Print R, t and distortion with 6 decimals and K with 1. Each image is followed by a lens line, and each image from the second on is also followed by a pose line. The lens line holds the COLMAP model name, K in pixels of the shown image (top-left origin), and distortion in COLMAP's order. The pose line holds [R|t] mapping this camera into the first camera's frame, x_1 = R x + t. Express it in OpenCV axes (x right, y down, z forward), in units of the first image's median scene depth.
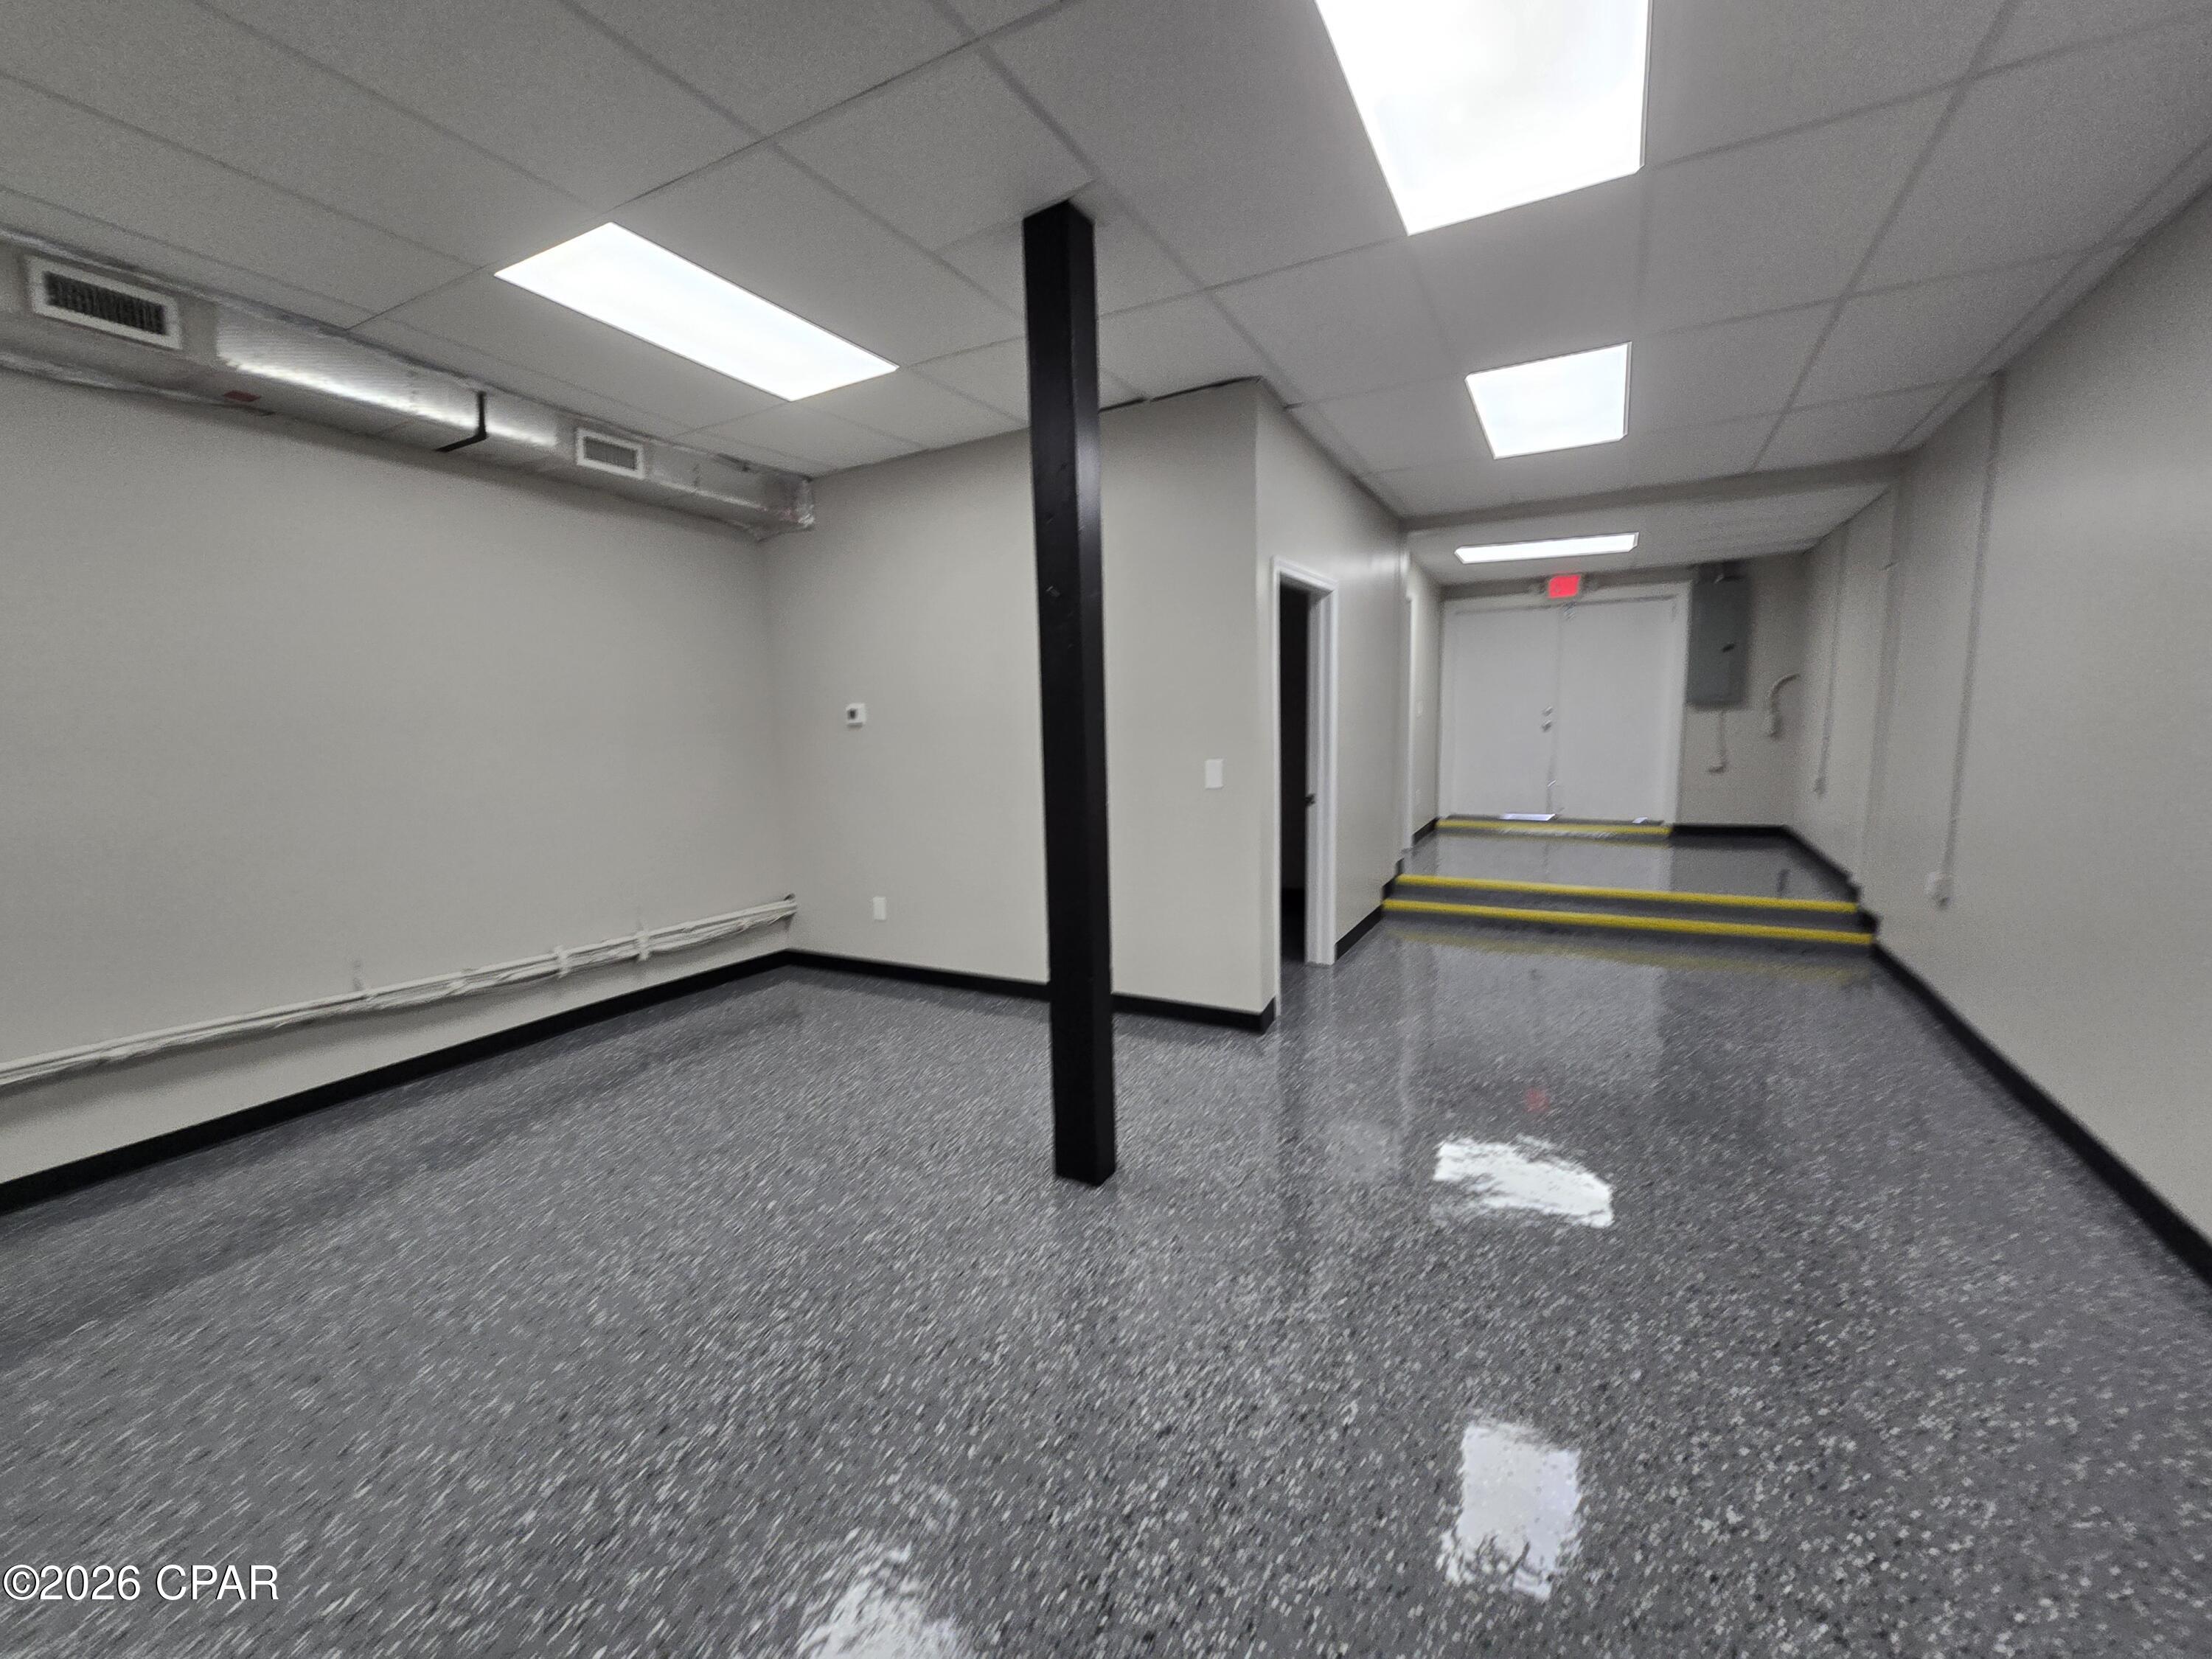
lens RADIAL K [[897.2, 0, 1109.1], [0, 897.2, 835.0], [0, 0, 1]] dist [-0.003518, 0.000571]
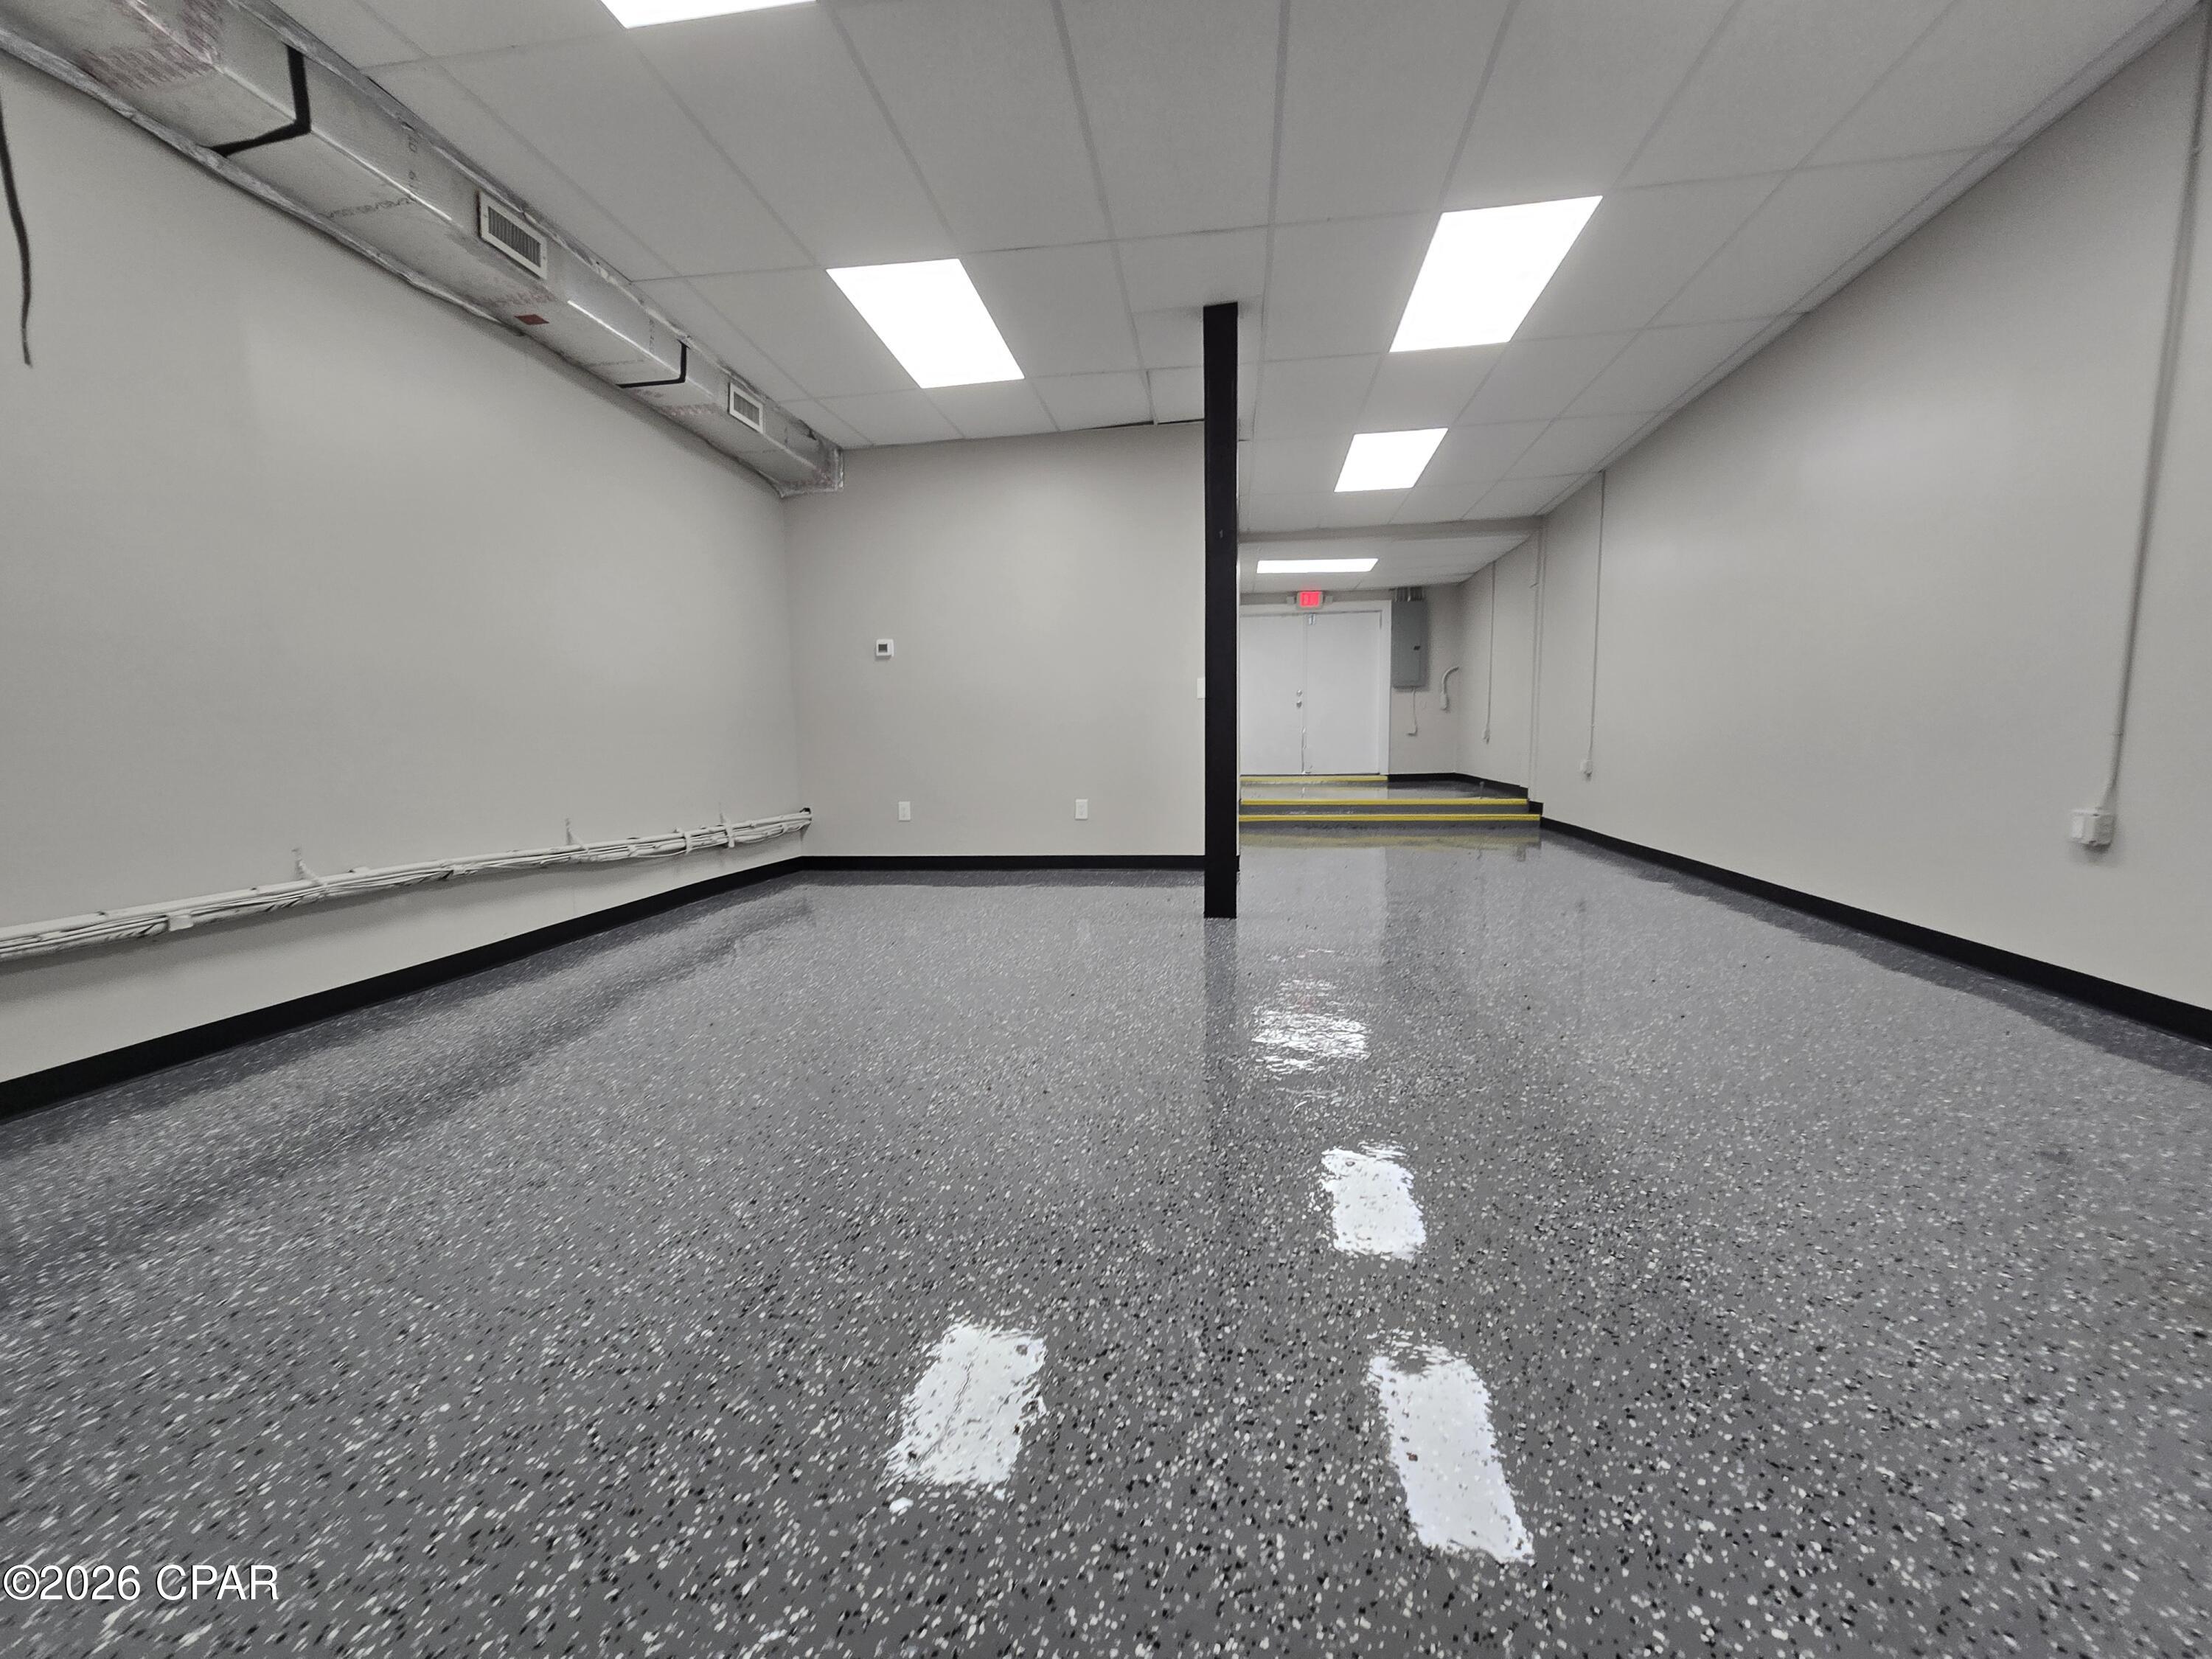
lens RADIAL K [[897.2, 0, 1099.1], [0, 897.2, 834.0], [0, 0, 1]] dist [-0.003518, 0.000571]
pose [[0.936074, -0.028950, 0.350610, -0.477876], [0.040424, 0.998858, -0.025451, 0.169288], [-0.349473, 0.037997, 0.936176, -0.235177]]
